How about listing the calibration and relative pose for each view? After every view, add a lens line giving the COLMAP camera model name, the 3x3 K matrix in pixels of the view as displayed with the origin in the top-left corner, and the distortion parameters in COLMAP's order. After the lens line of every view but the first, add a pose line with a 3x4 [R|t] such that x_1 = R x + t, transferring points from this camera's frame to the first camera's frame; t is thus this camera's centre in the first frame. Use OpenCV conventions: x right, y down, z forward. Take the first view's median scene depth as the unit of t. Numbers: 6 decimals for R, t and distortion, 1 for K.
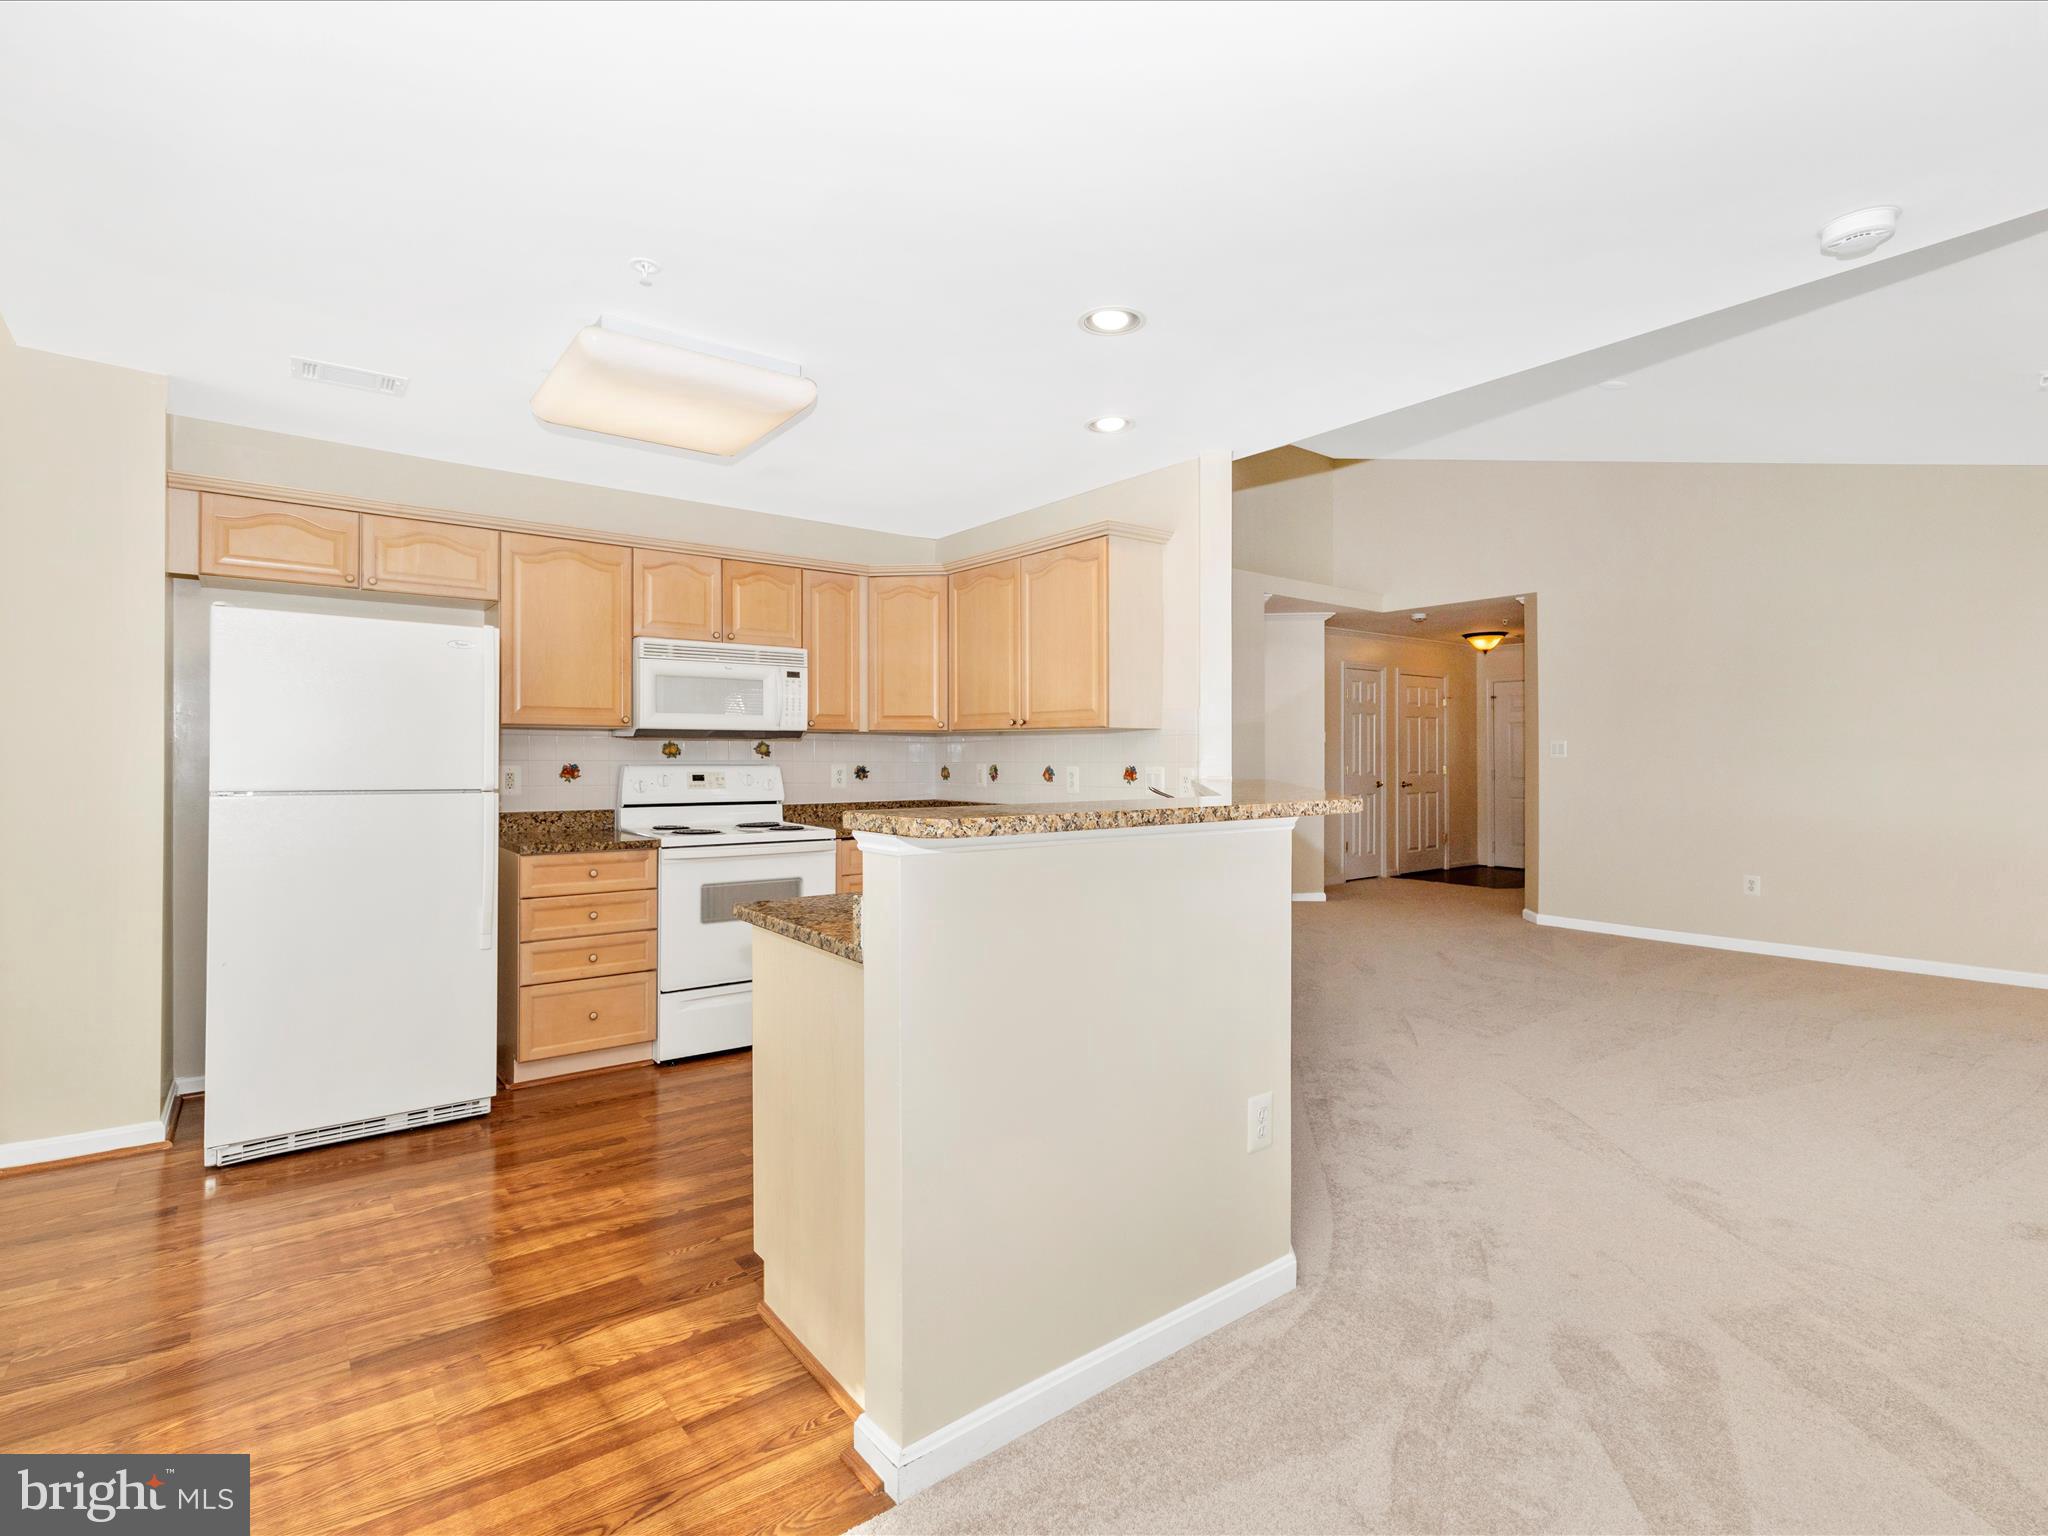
lens RADIAL K [[1001.8, 0, 1025.3], [0, 1001.8, 737.5], [0, 0, 1]] dist [0.000445, 0.001360]
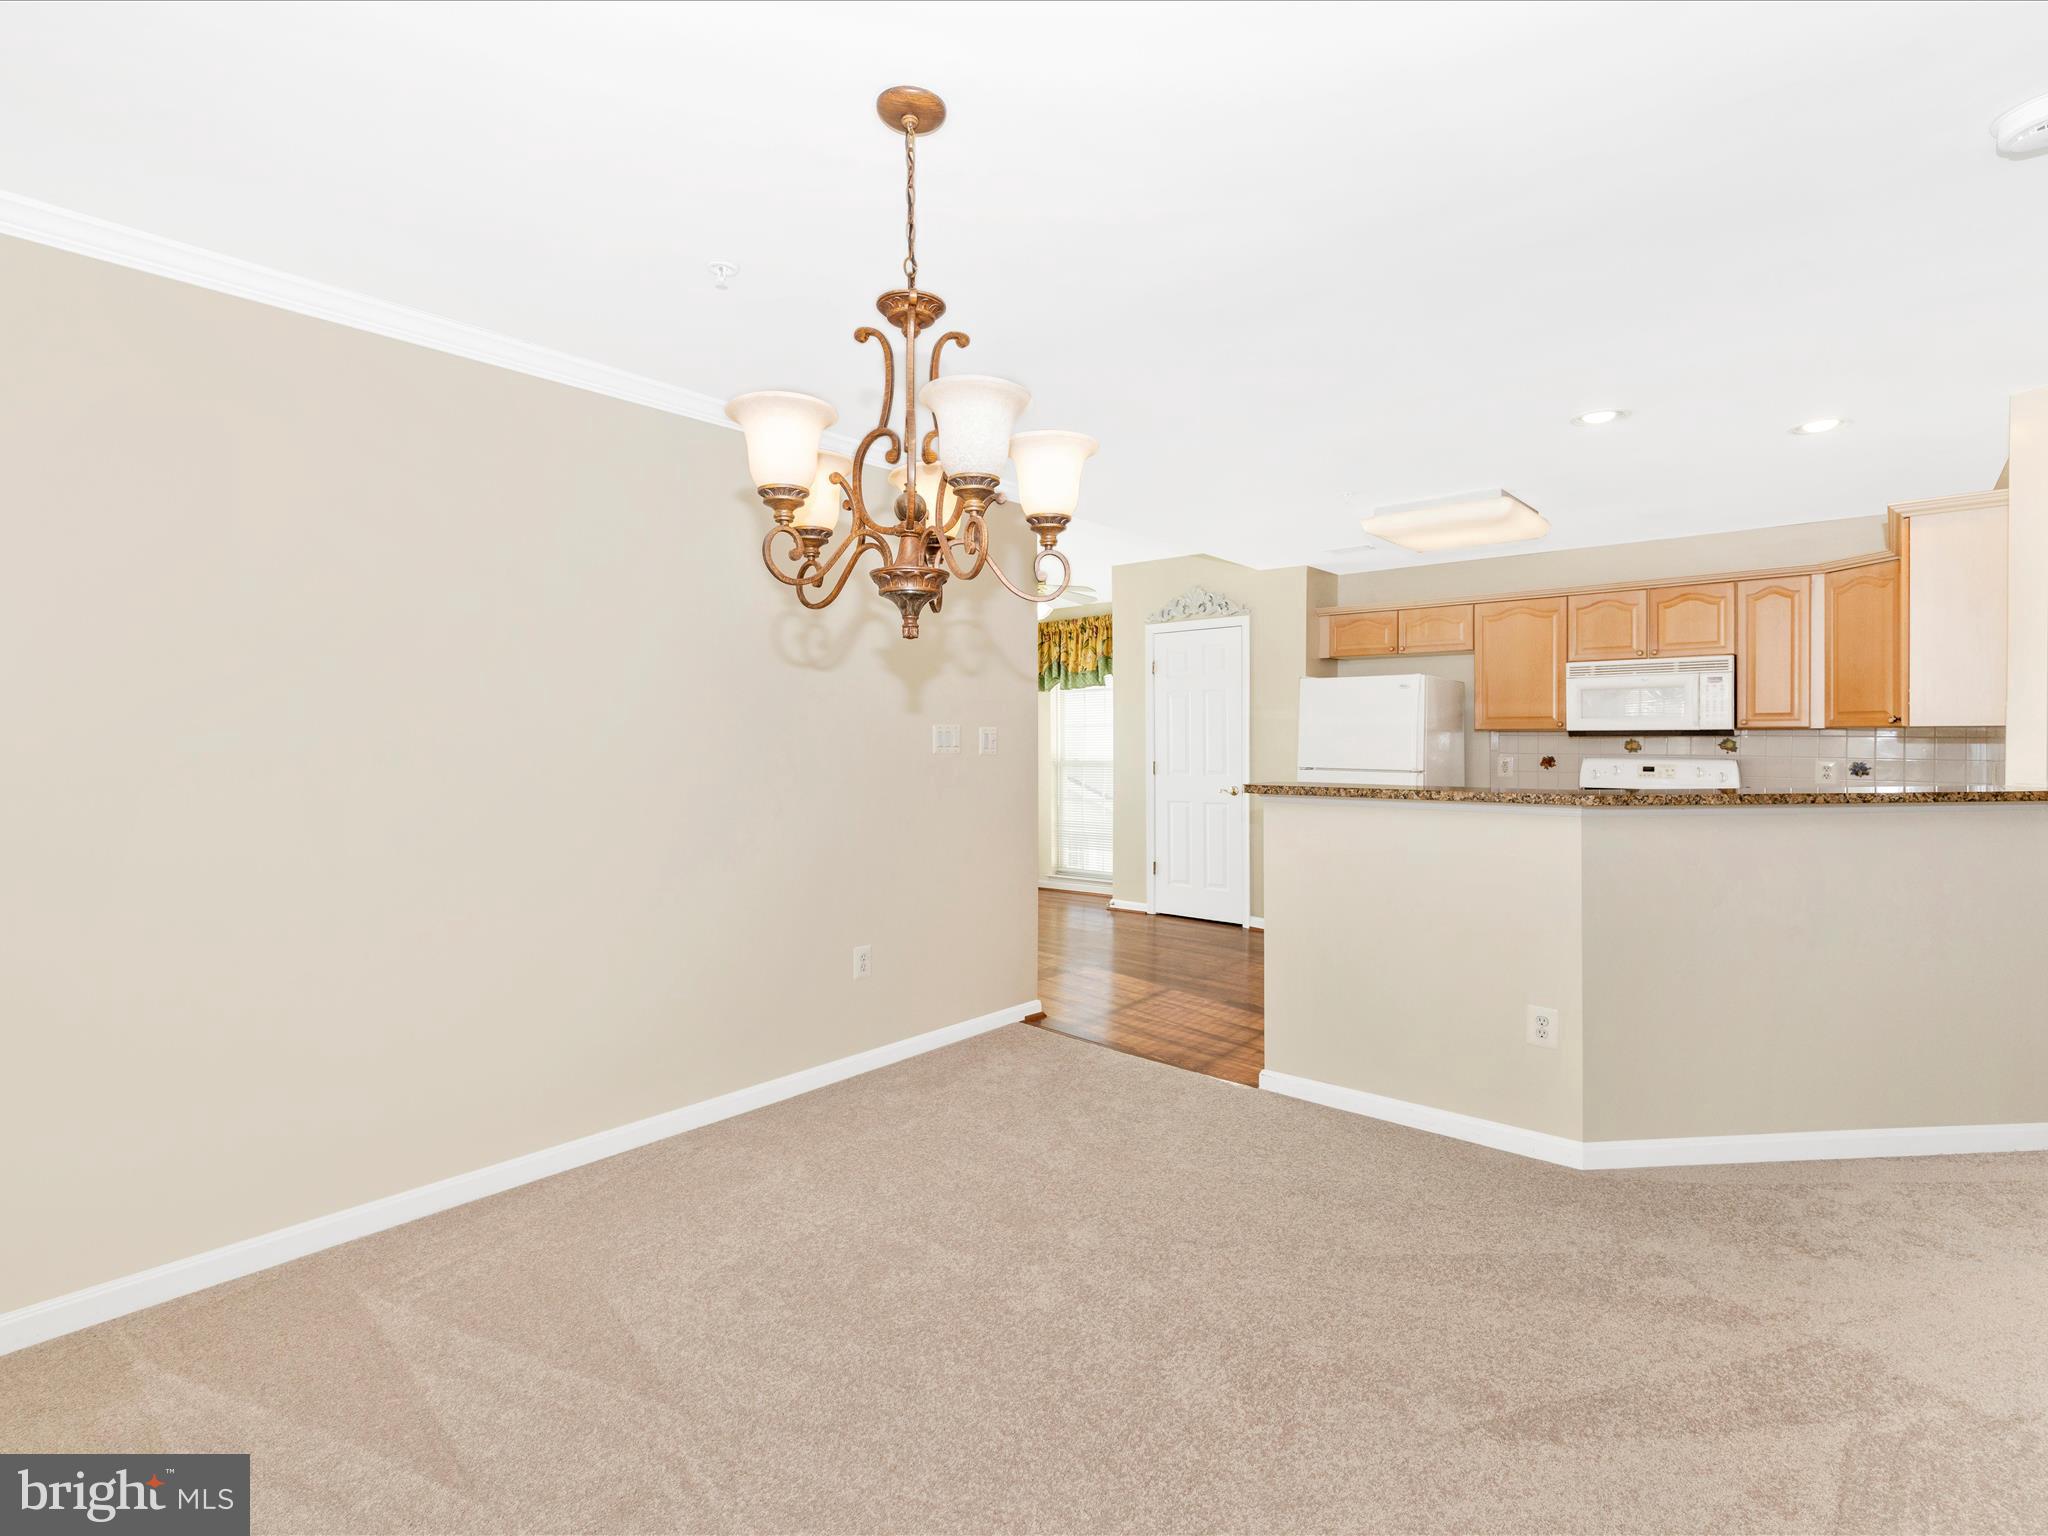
lens RADIAL K [[1001.8, 0, 1025.3], [0, 1001.8, 737.5], [0, 0, 1]] dist [0.000445, 0.001360]
pose [[0.181656, -0.002511, -0.983359, 0.803309], [0.018303, 0.999832, 0.000828, -0.014175], [0.983192, -0.018149, 0.181672, 0.038411]]
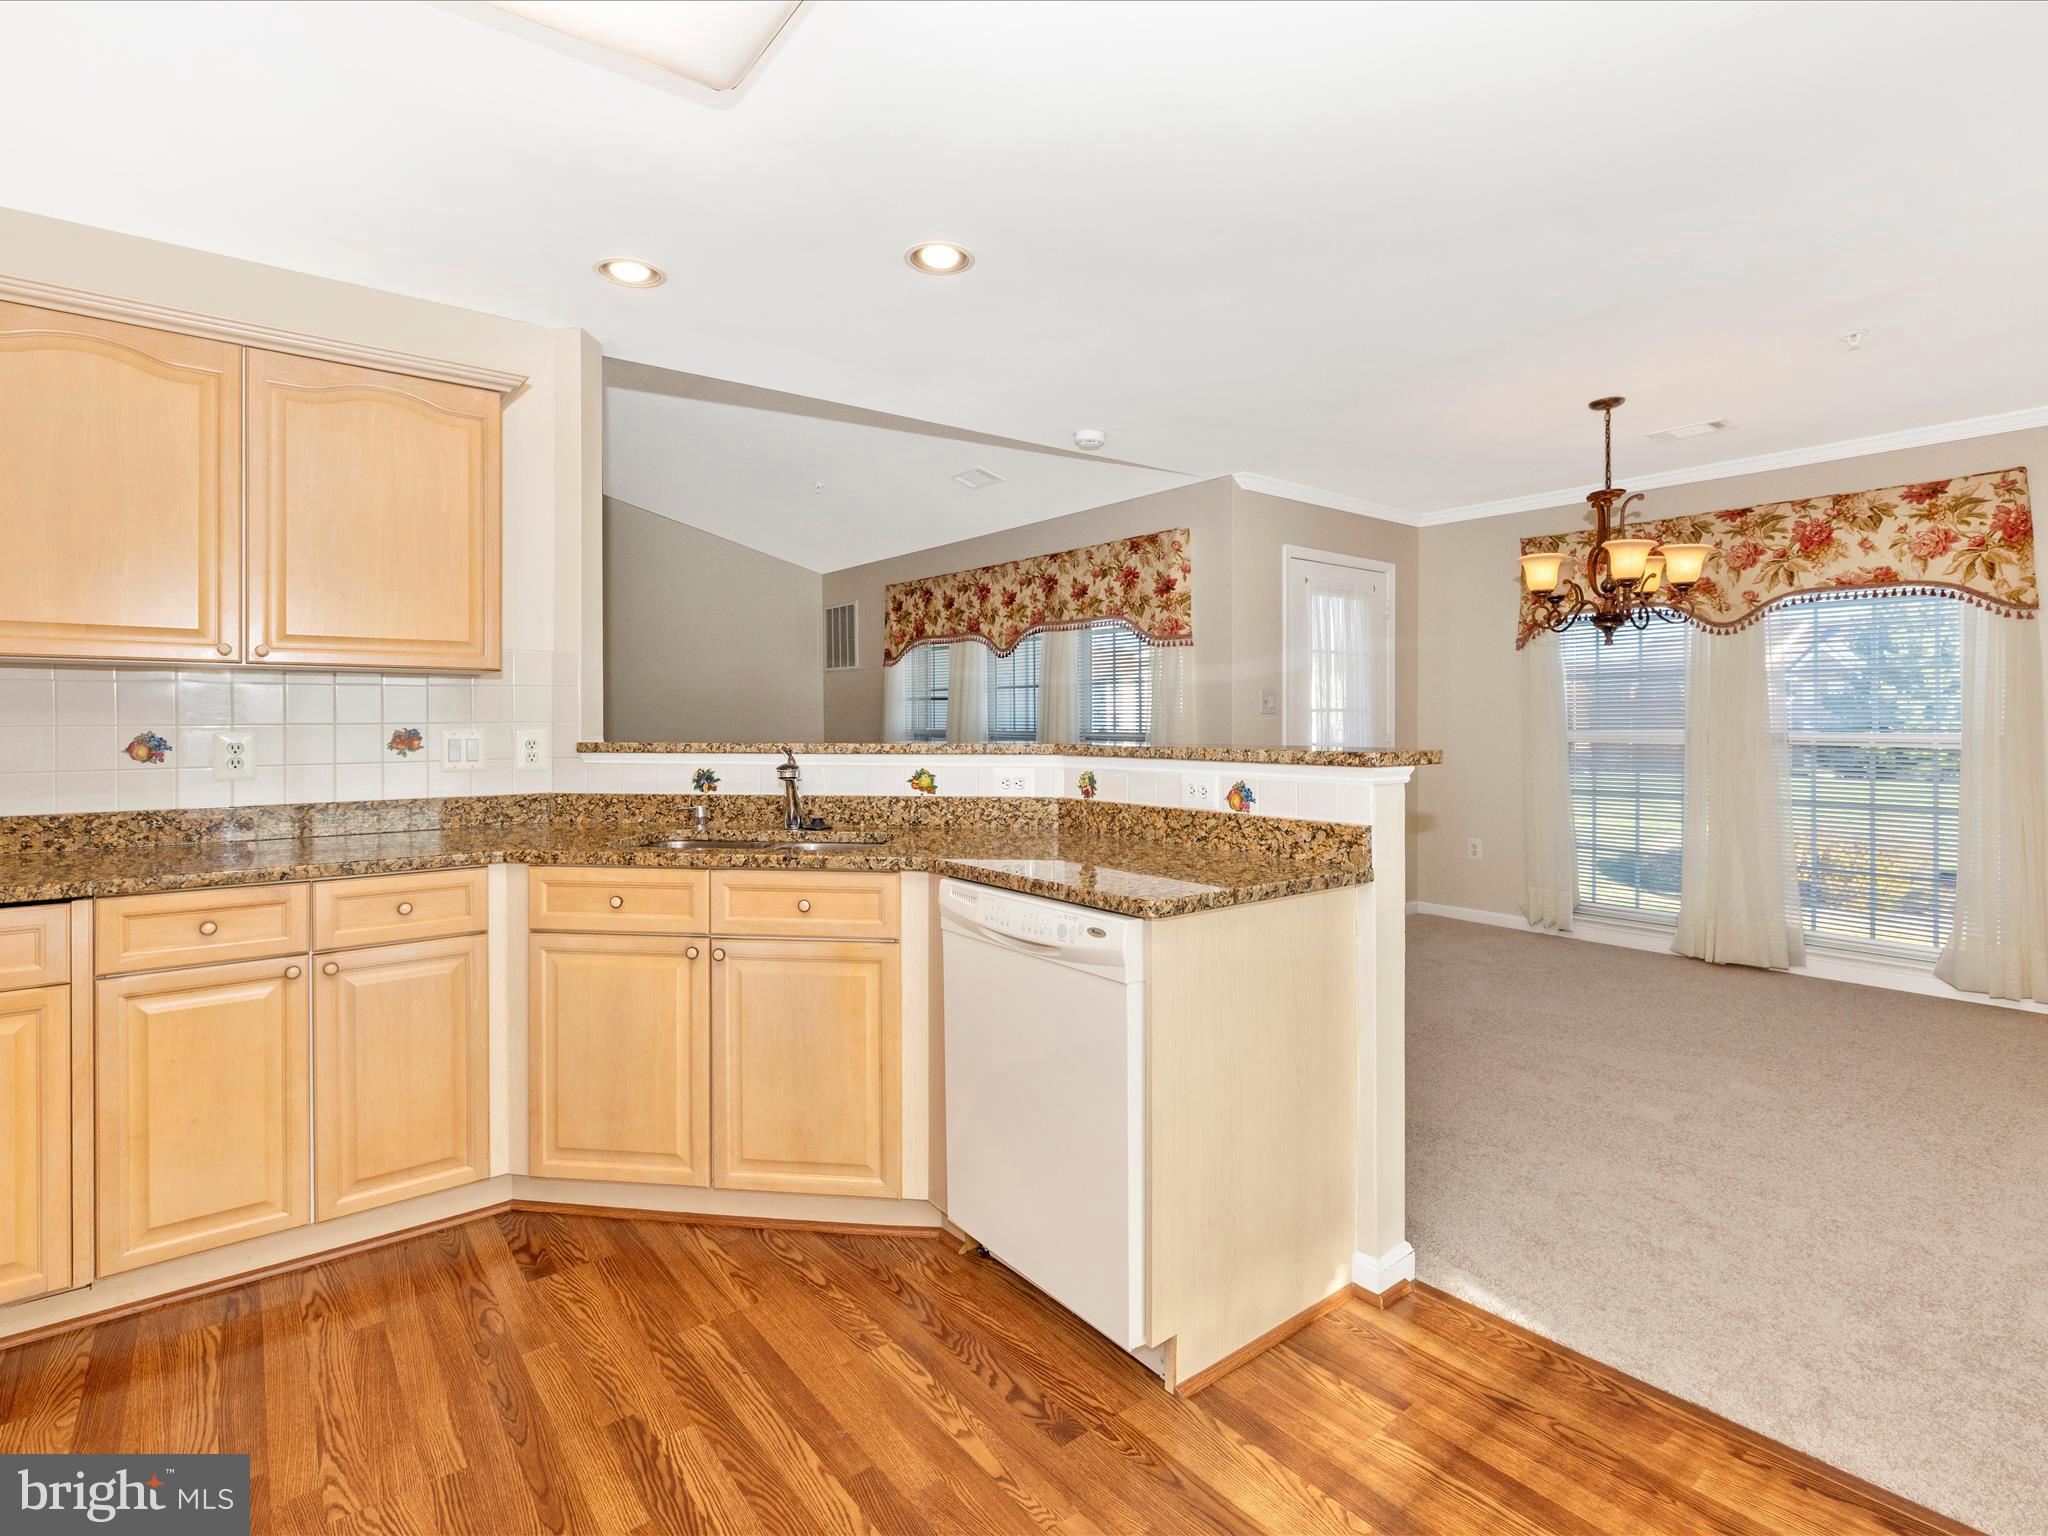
lens RADIAL K [[1000.7, 0, 1031.4], [0, 1000.7, 712.6], [0, 0, 1]] dist [-0.001932, -0.000558]
pose [[-0.007476, 0.003398, 0.999966, -0.630621], [-0.012760, 0.999912, -0.003493, 0.017486], [-0.999891, -0.012785, -0.007432, 0.678846]]
